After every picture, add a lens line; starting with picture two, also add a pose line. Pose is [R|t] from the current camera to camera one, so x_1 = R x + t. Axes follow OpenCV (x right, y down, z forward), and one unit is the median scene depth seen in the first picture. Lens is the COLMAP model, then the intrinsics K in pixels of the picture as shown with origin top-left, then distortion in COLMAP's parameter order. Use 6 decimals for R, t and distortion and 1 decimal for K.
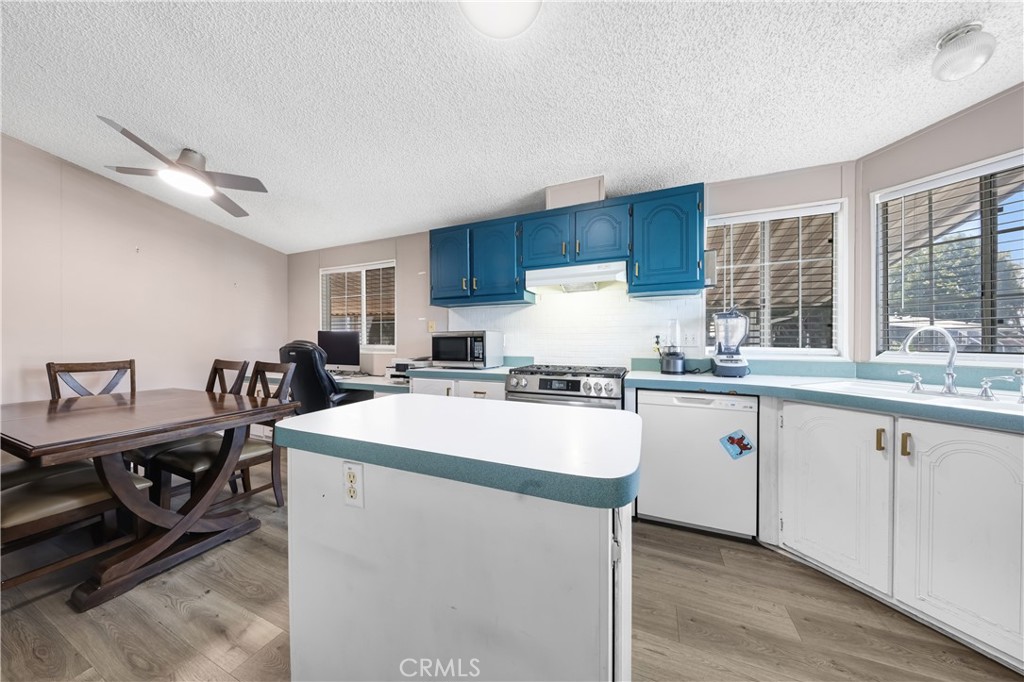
lens RADIAL K [[336.4, 0, 512.0], [0, 336.4, 341.0], [0, 0, 1]] dist [0.000369, -0.000010]
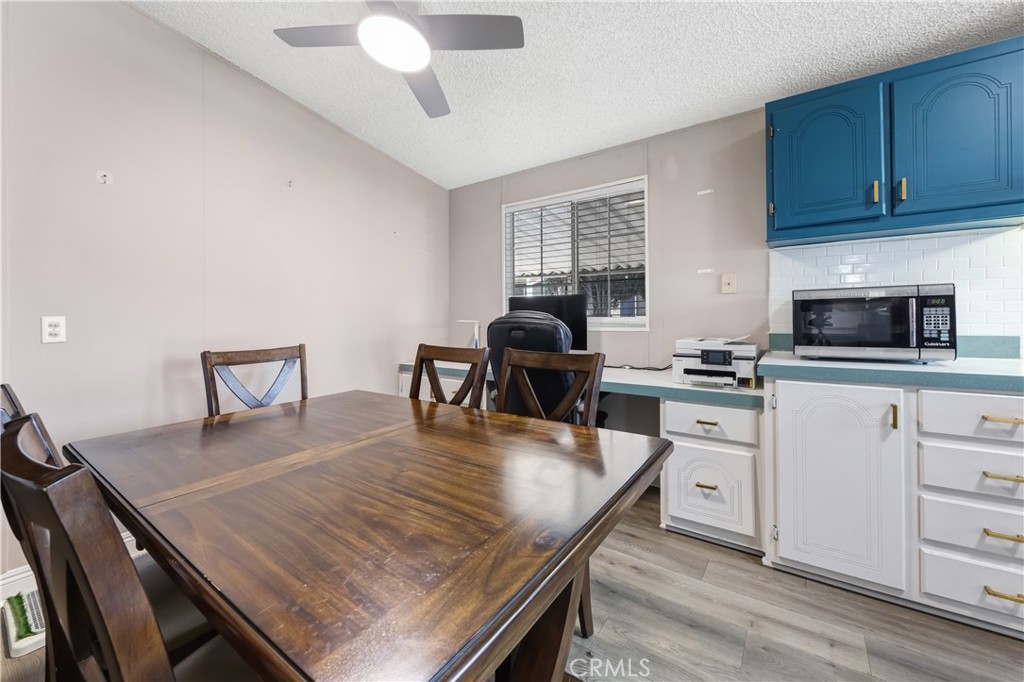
lens RADIAL K [[395.4, 0, 515.8], [0, 395.4, 306.9], [0, 0, 1]] dist [0.000759, -0.004329]
pose [[0.982016, -0.017785, -0.187960, -0.574342], [0.015456, 0.999785, -0.013846, 0.000696], [0.188165, 0.010692, 0.982079, 0.330242]]
